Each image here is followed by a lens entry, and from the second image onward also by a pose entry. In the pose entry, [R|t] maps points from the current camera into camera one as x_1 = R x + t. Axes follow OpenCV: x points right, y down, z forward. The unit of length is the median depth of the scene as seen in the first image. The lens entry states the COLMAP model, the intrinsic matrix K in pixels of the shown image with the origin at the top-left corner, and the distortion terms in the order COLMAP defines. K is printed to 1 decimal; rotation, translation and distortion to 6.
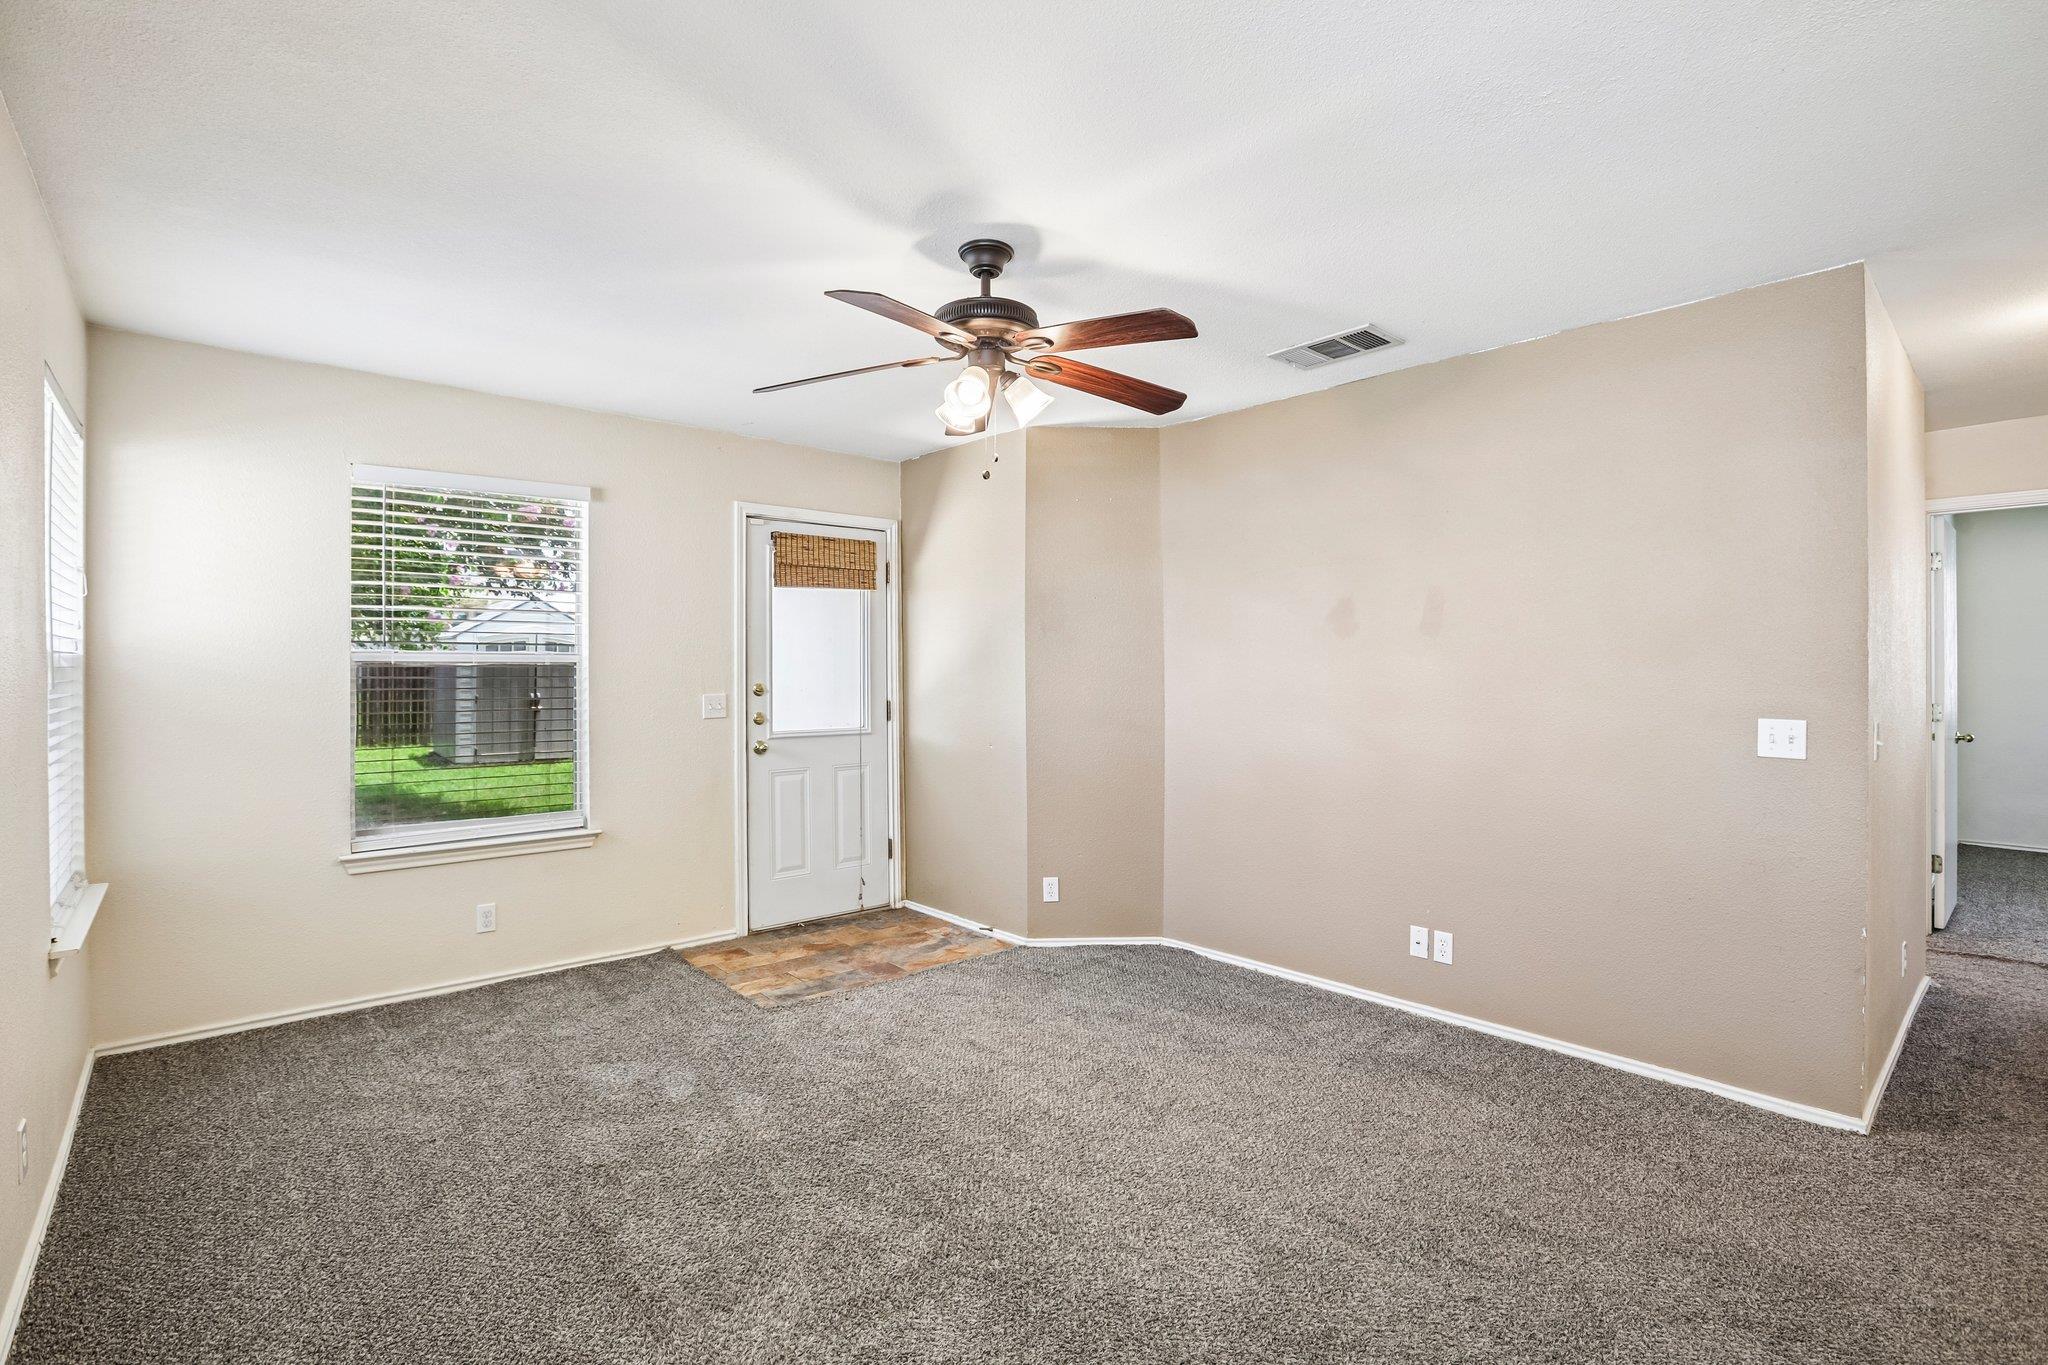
lens RADIAL K [[948.8, 0, 1021.6], [0, 948.8, 668.9], [0, 0, 1]] dist [-0.045441, 0.012024]
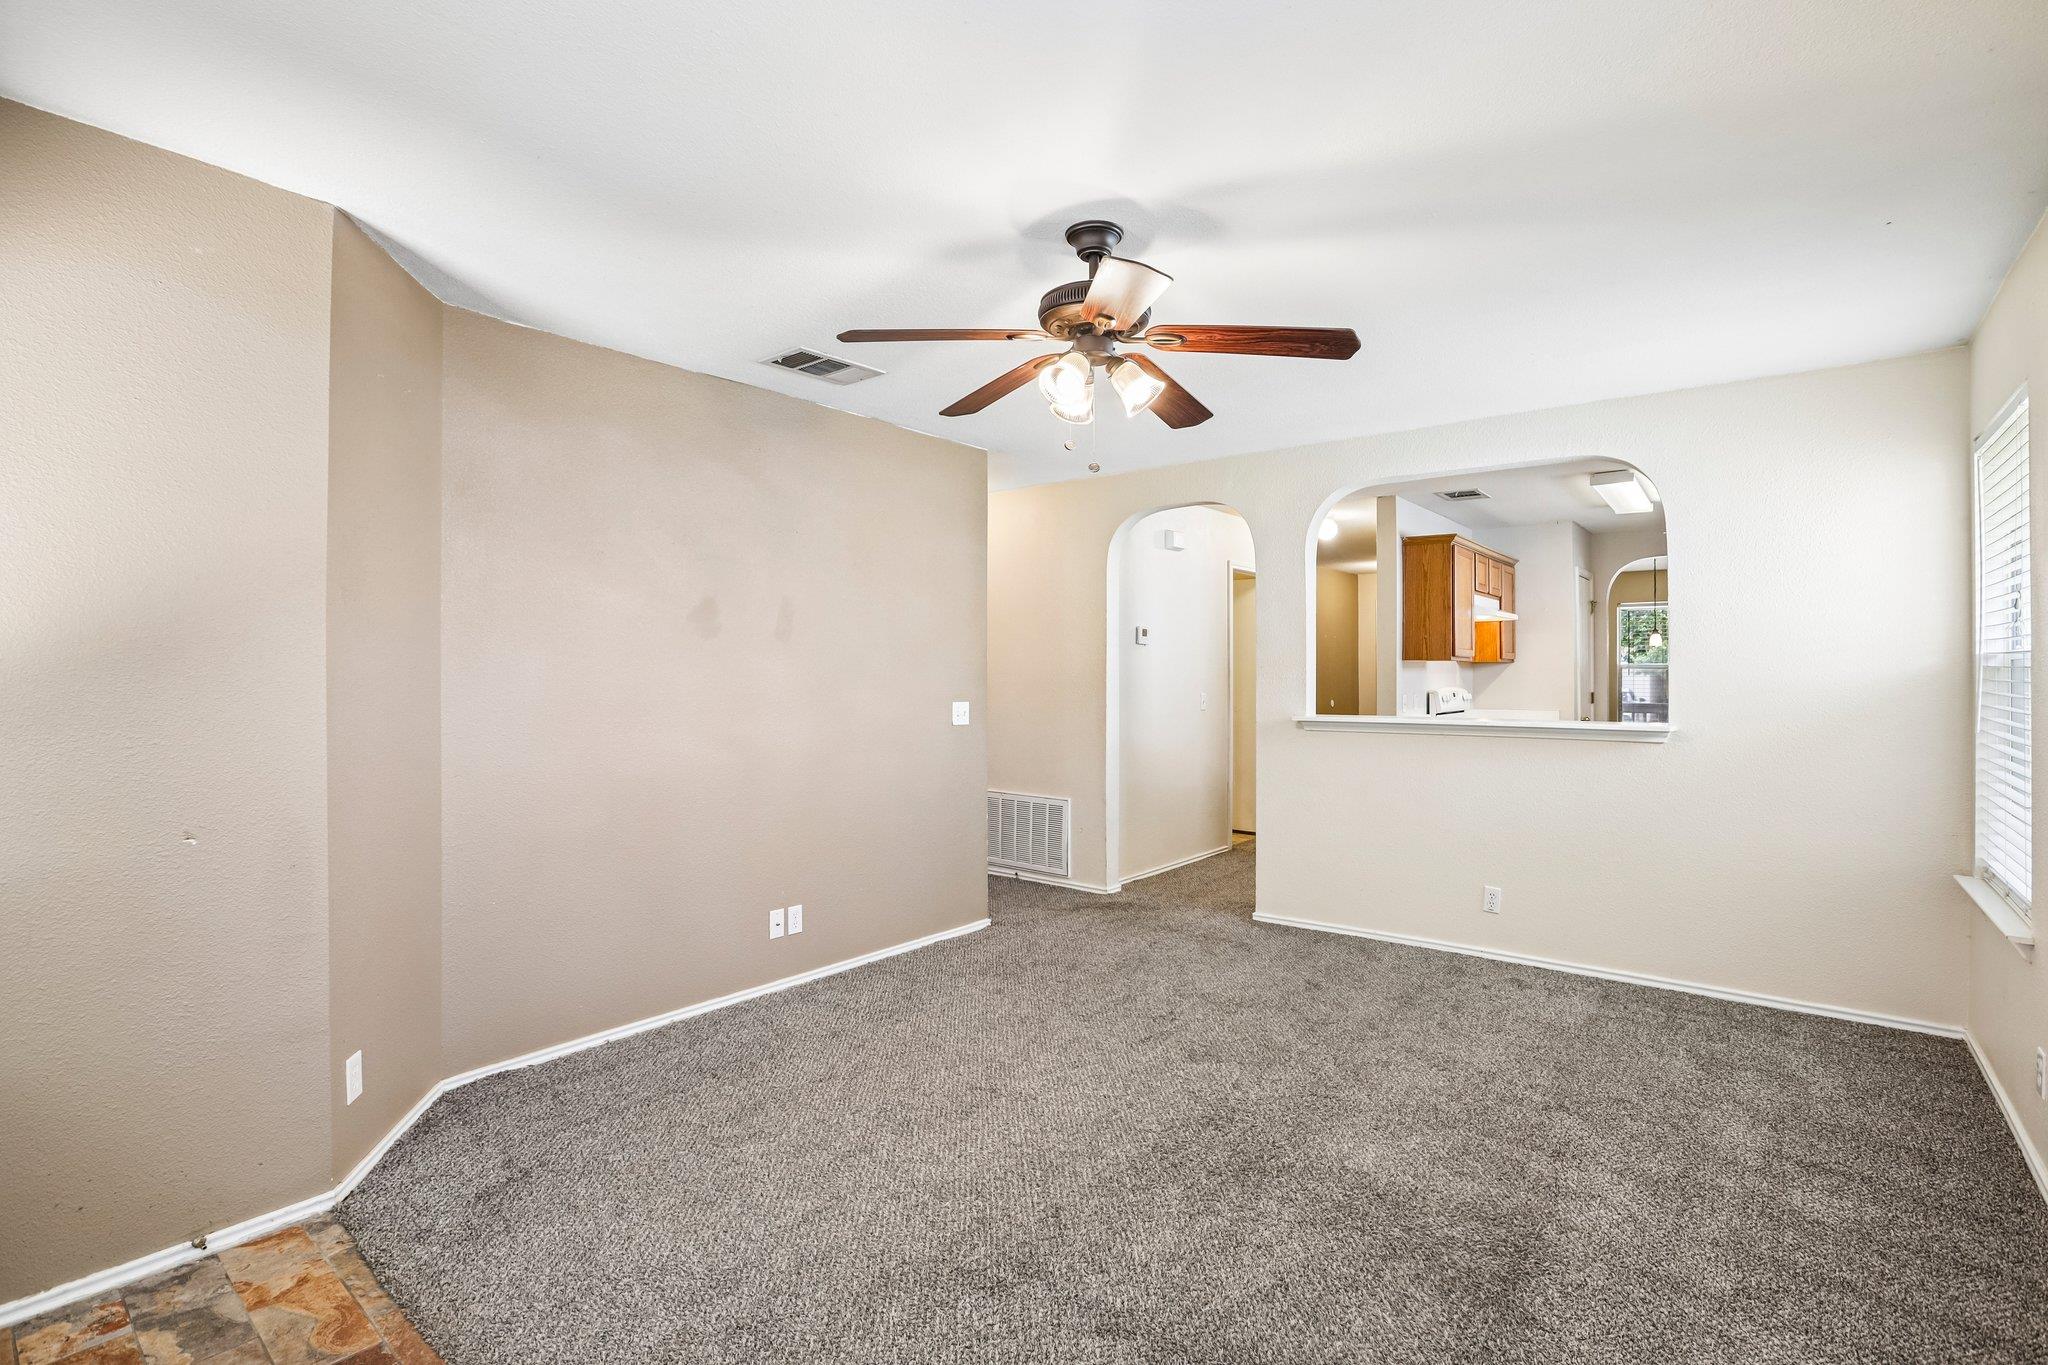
lens RADIAL K [[948.8, 0, 1039.8], [0, 948.8, 666.6], [0, 0, 1]] dist [-0.045441, 0.012024]
pose [[-0.176605, 0.007285, 0.984255, -0.591686], [-0.001609, 0.999969, -0.007690, 0.001595], [-0.984280, -0.002941, -0.176588, 0.751527]]
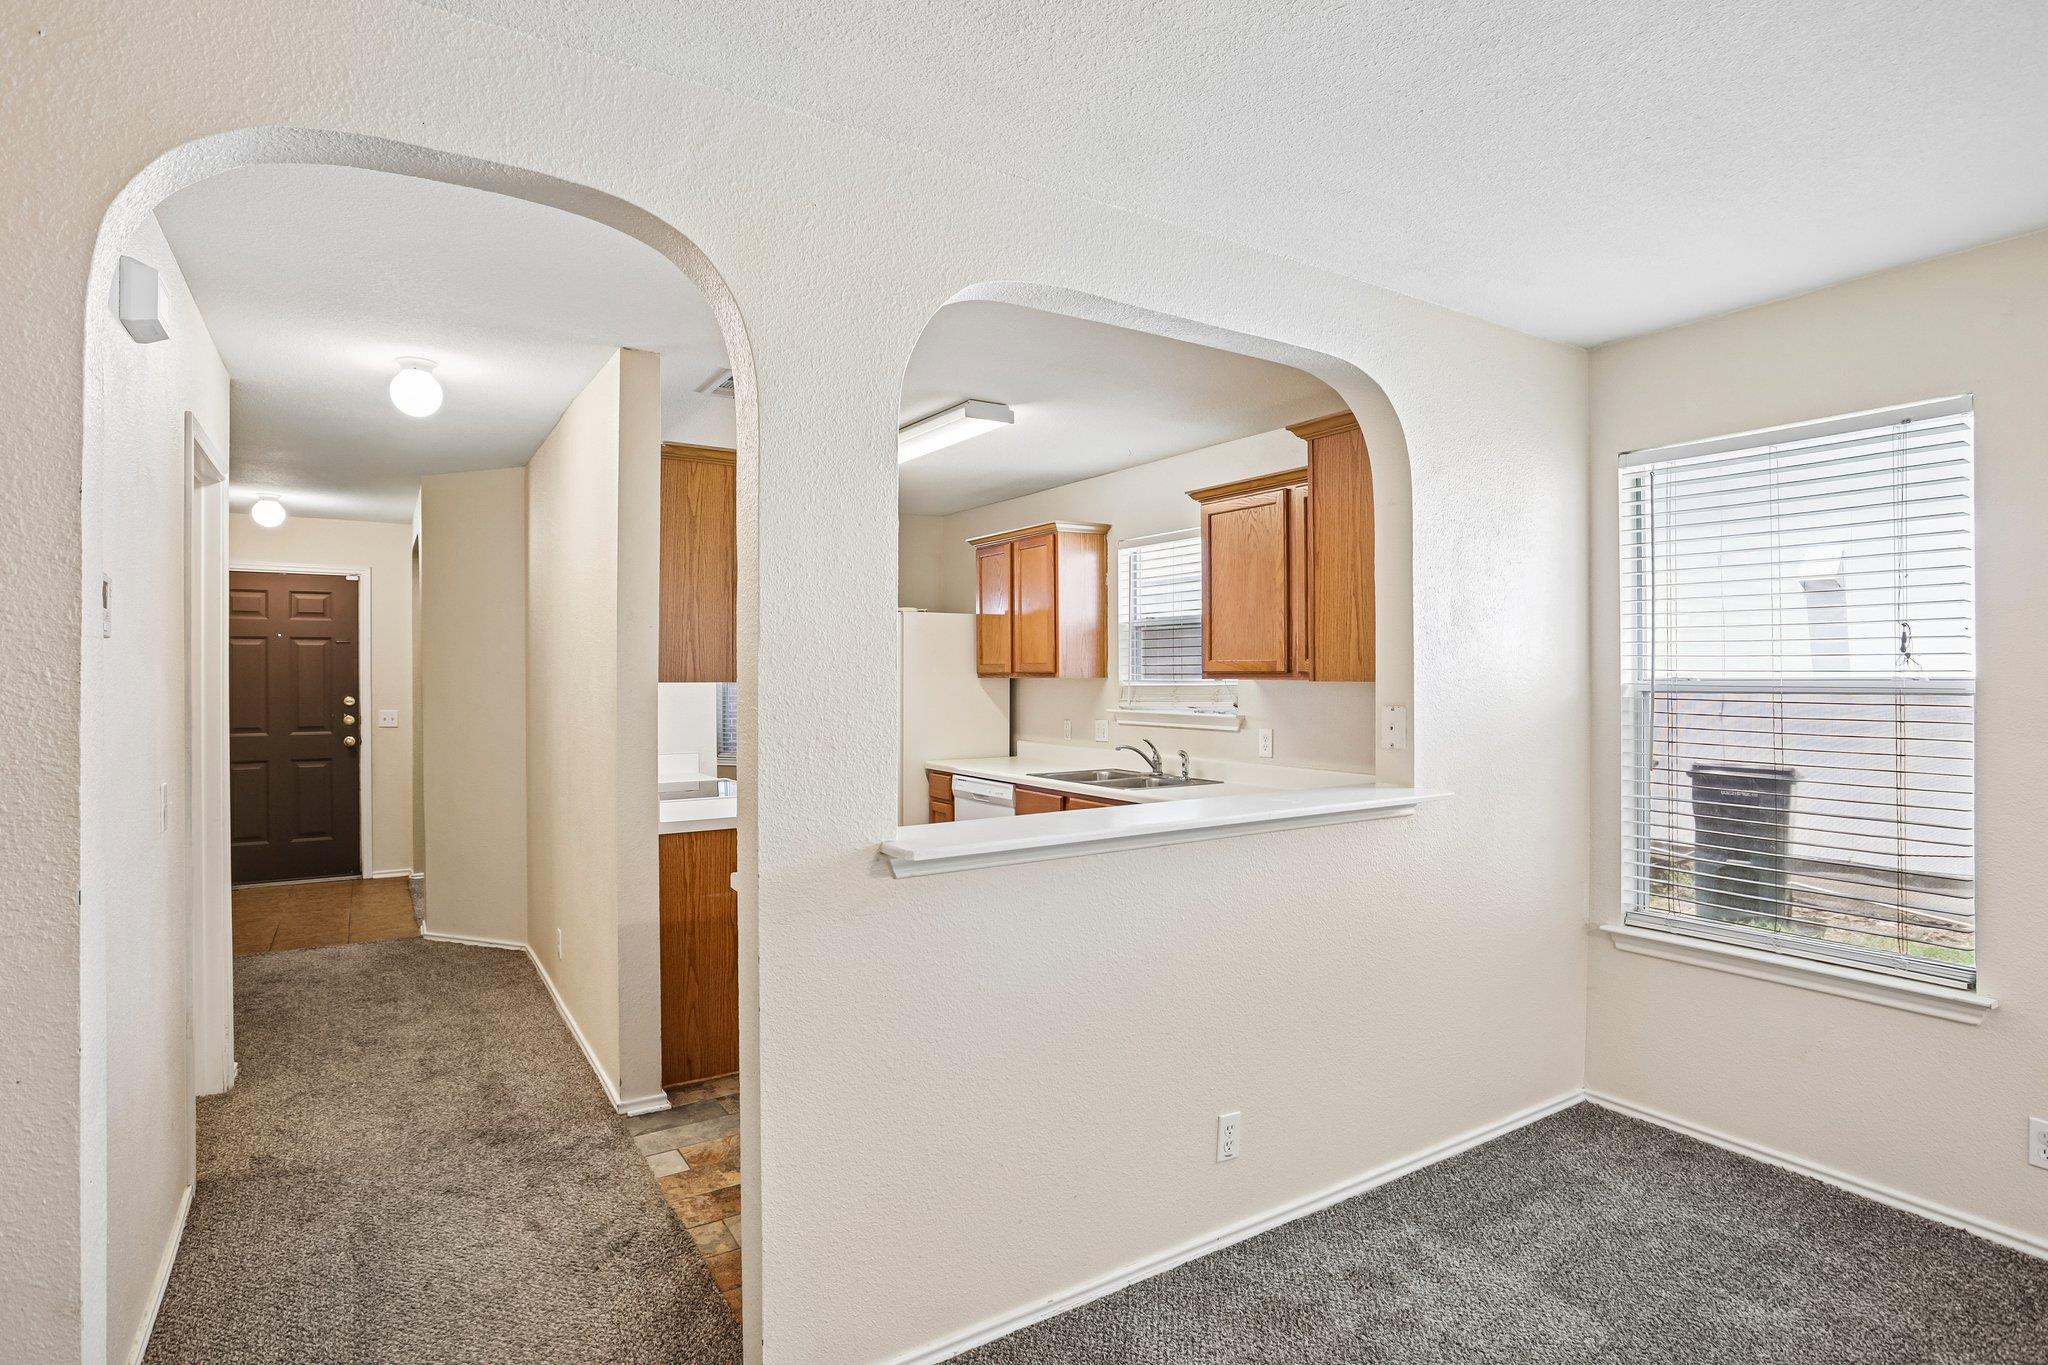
lens RADIAL K [[1066.4, 0, 1024.4], [0, 1066.4, 672.3], [0, 0, 1]] dist [-0.037168, 0.017148]
pose [[-0.988573, 0.005527, 0.150644, 0.338936], [0.005474, 0.999985, -0.000765, -0.027061], [-0.150646, 0.000068, -0.988588, 0.722985]]
